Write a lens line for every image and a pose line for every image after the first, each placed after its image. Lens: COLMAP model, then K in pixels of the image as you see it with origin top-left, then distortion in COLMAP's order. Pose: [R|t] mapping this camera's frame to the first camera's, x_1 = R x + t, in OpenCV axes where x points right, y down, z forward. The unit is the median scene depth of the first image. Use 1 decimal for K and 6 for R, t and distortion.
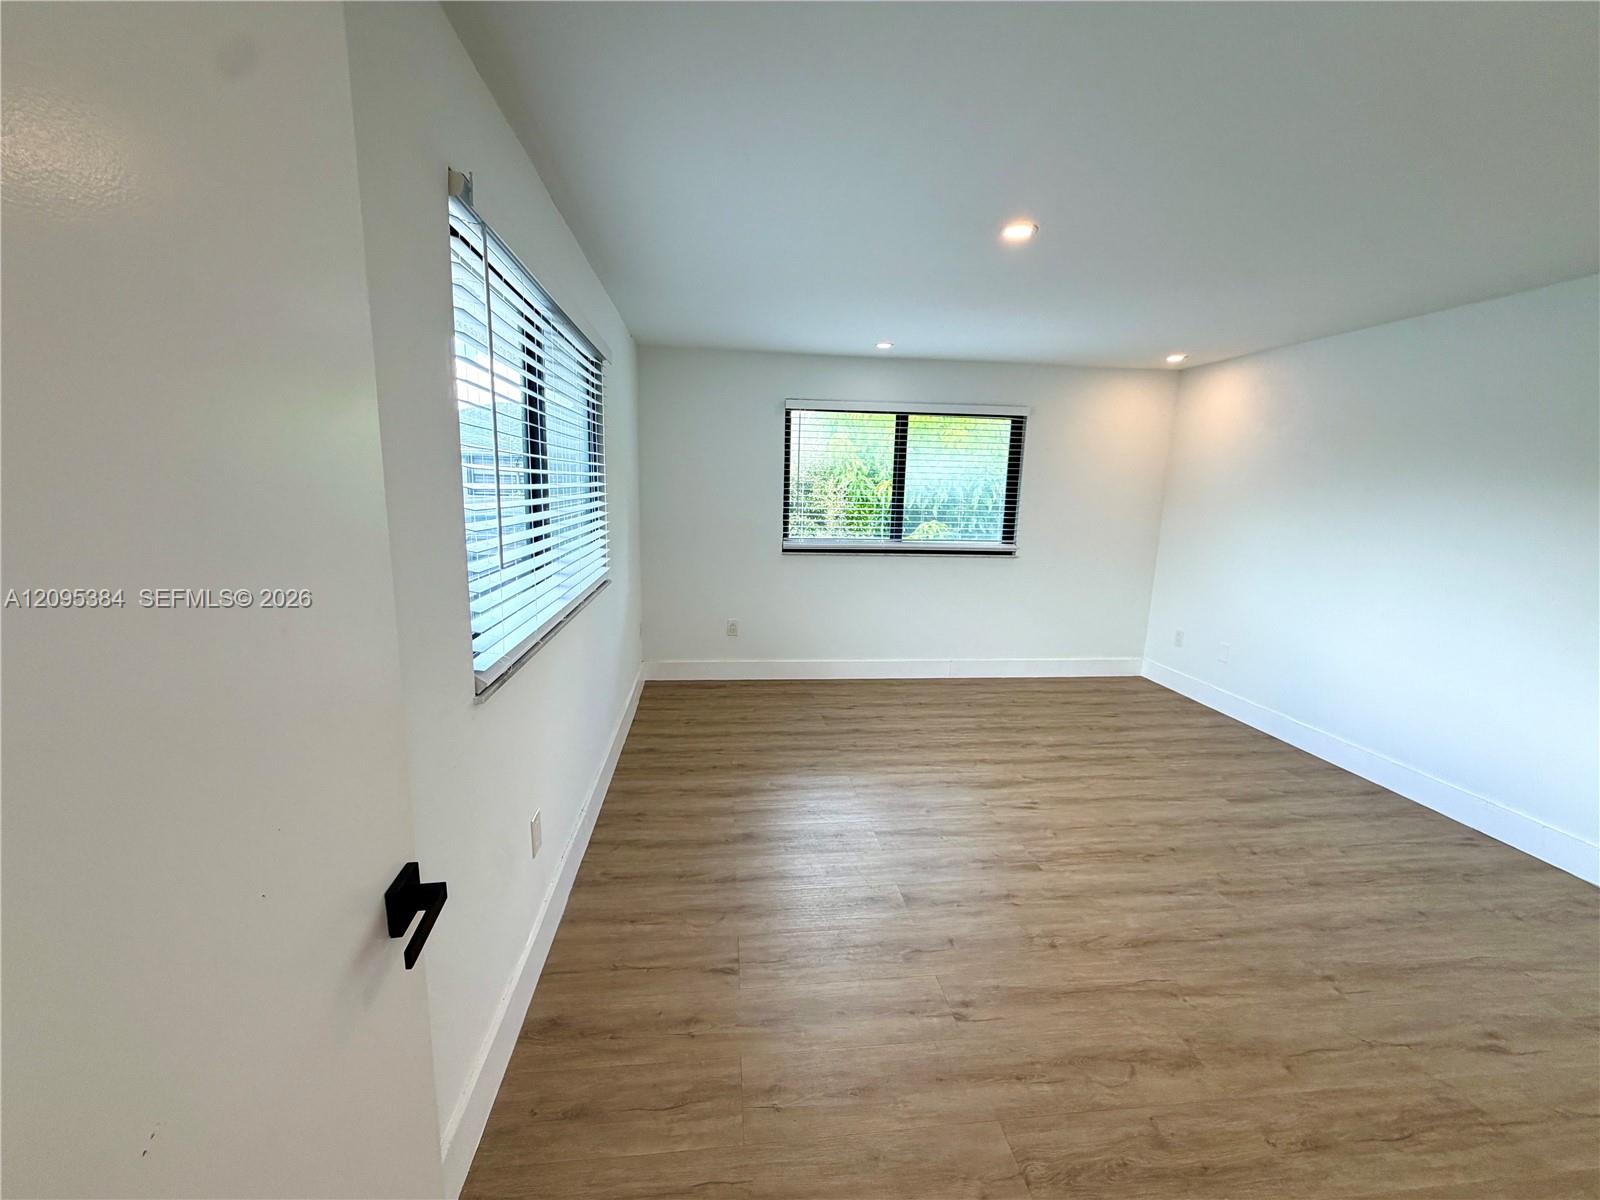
lens RADIAL K [[636.9, 0, 800.0], [0, 636.9, 600.0], [0, 0, 1]] dist [0.000468, 0.000365]
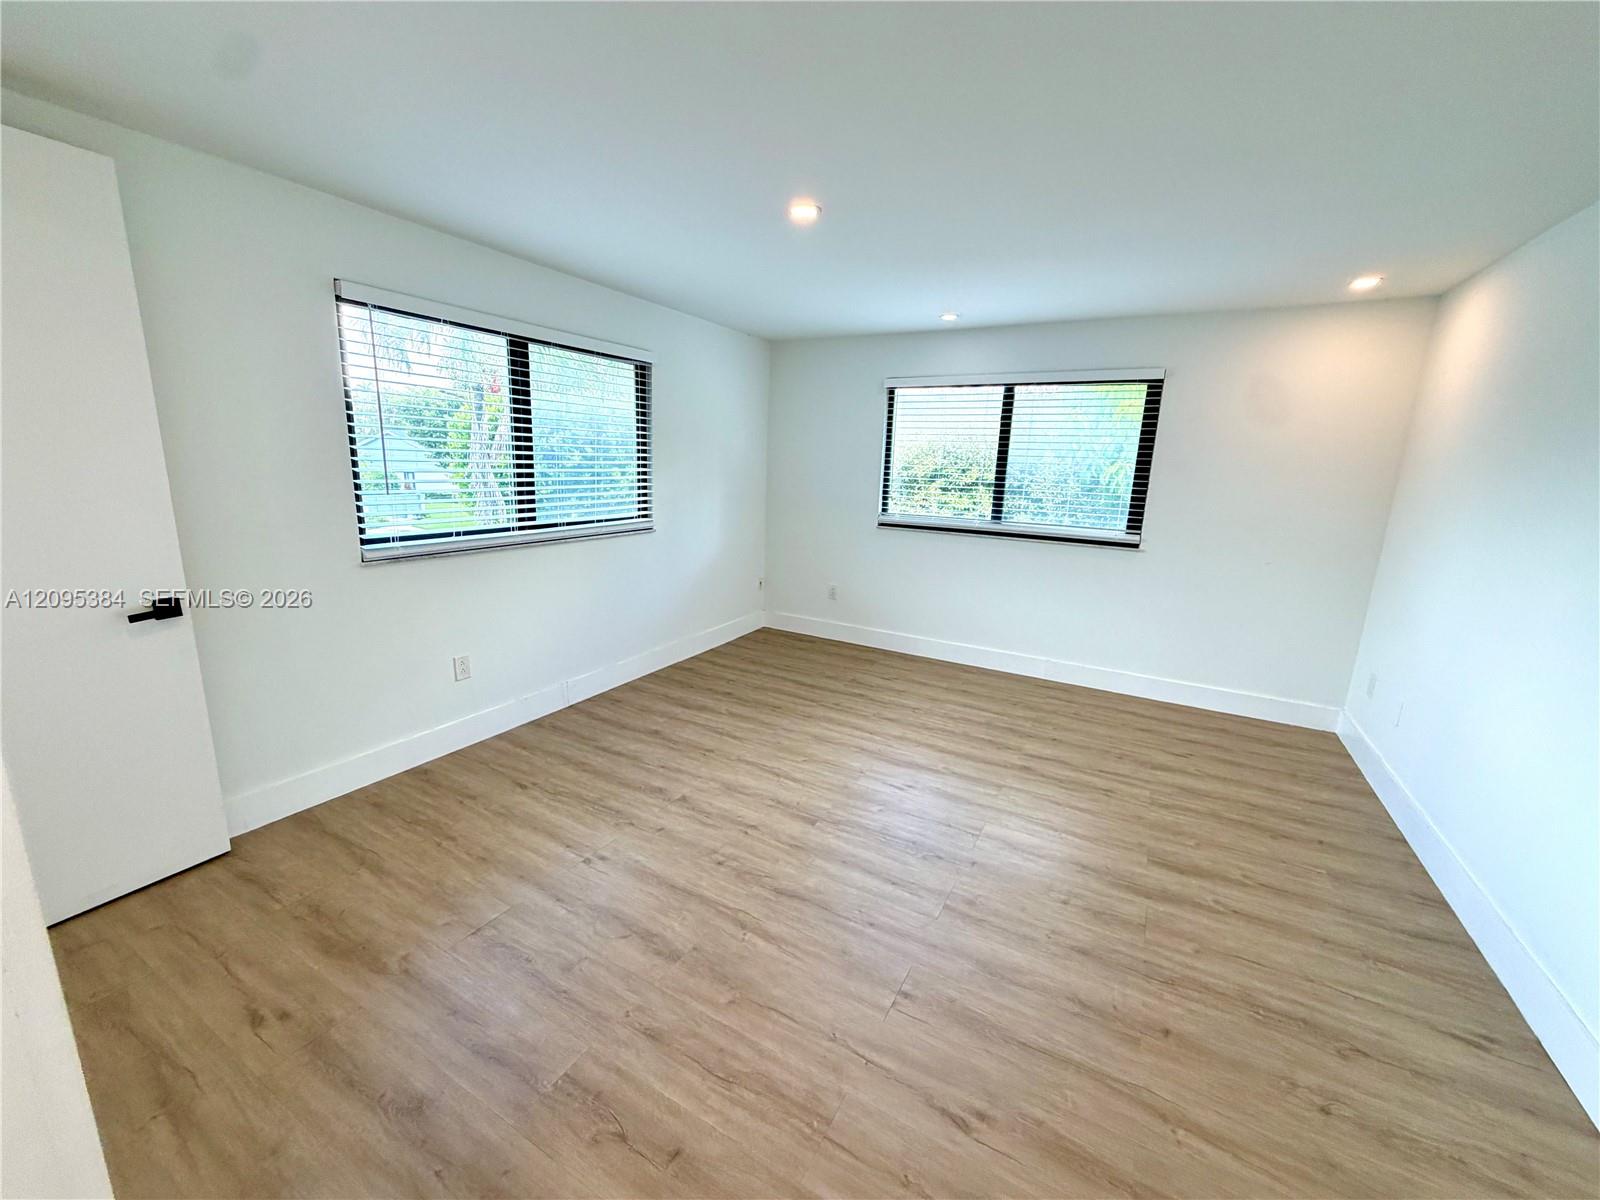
lens RADIAL K [[636.9, 0, 800.0], [0, 636.9, 600.0], [0, 0, 1]] dist [0.000468, 0.000365]
pose [[0.810613, 0.129979, -0.570975, 0.605364], [-0.118893, 0.991277, 0.056866, 0.002356], [0.573386, 0.021788, 0.818996, 0.084954]]
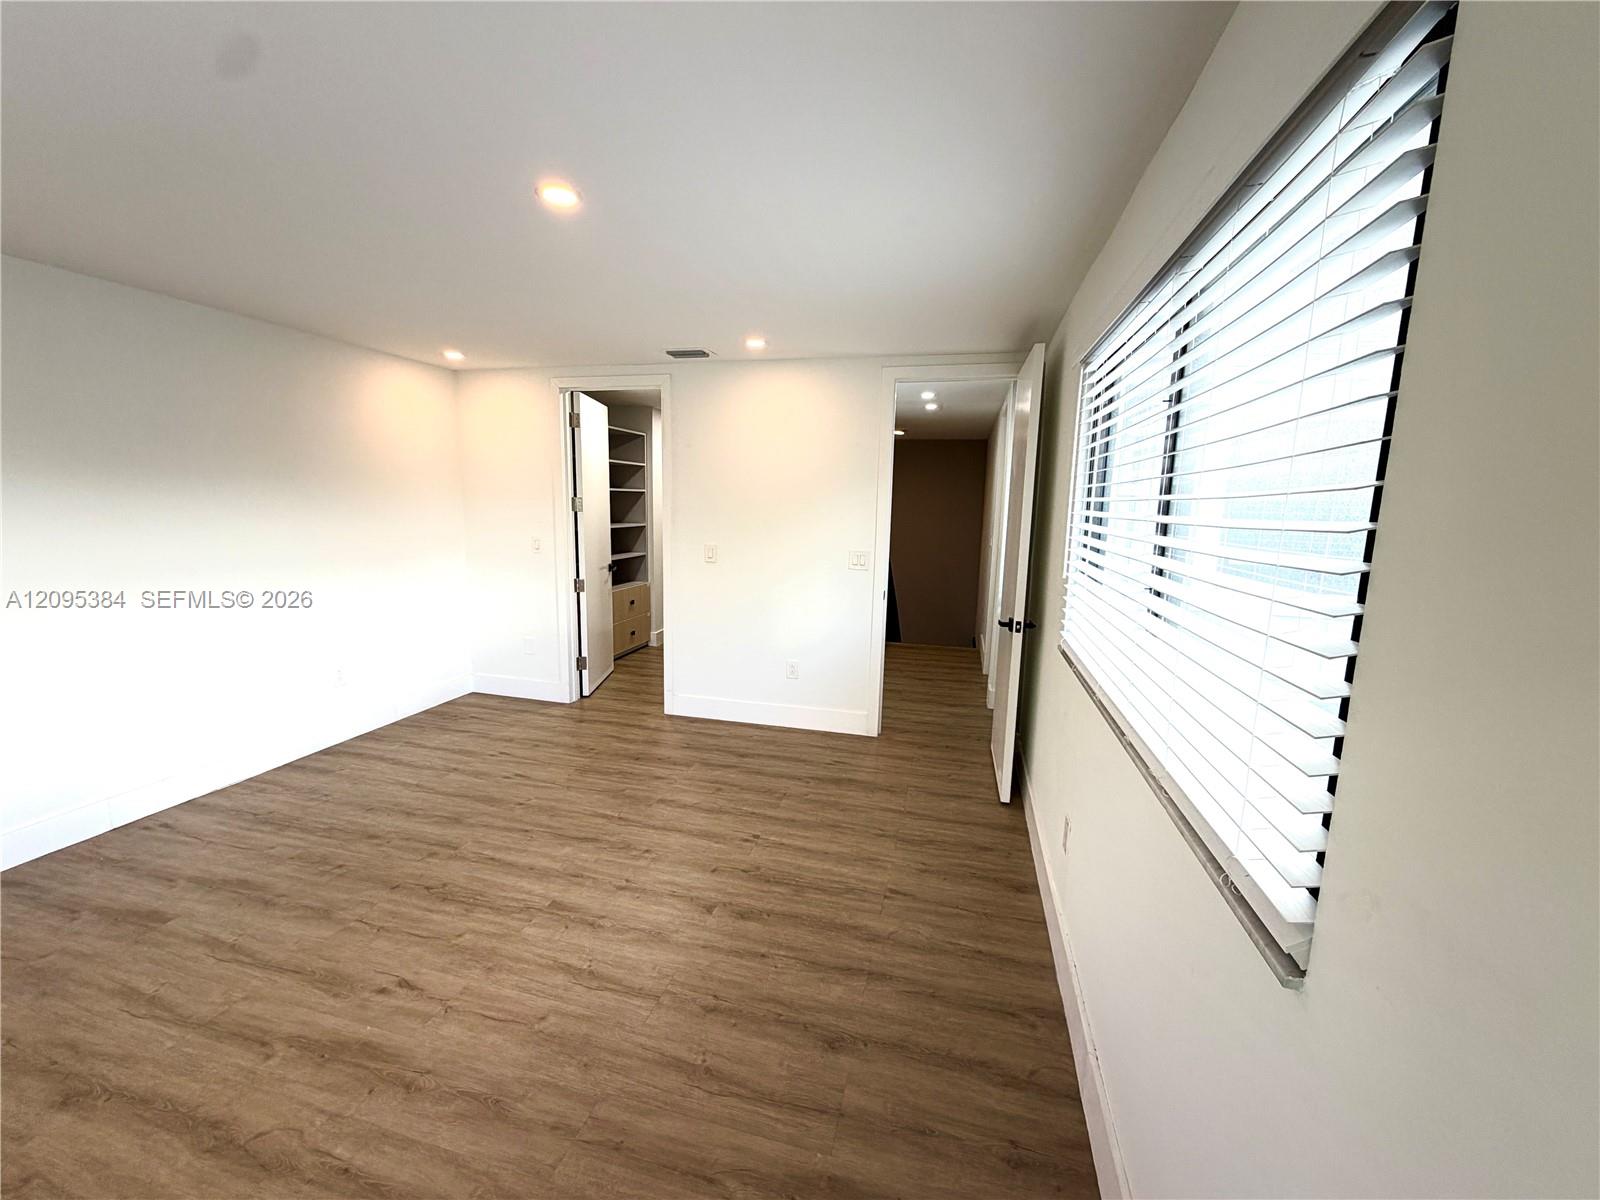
lens RADIAL K [[636.9, 0, 800.0], [0, 636.9, 600.0], [0, 0, 1]] dist [0.000468, 0.000365]
pose [[-0.931127, -0.102872, 0.349886, -0.168148], [0.018179, 0.945107, 0.326255, -0.205342], [-0.364243, 0.310145, -0.878144, 1.042580]]
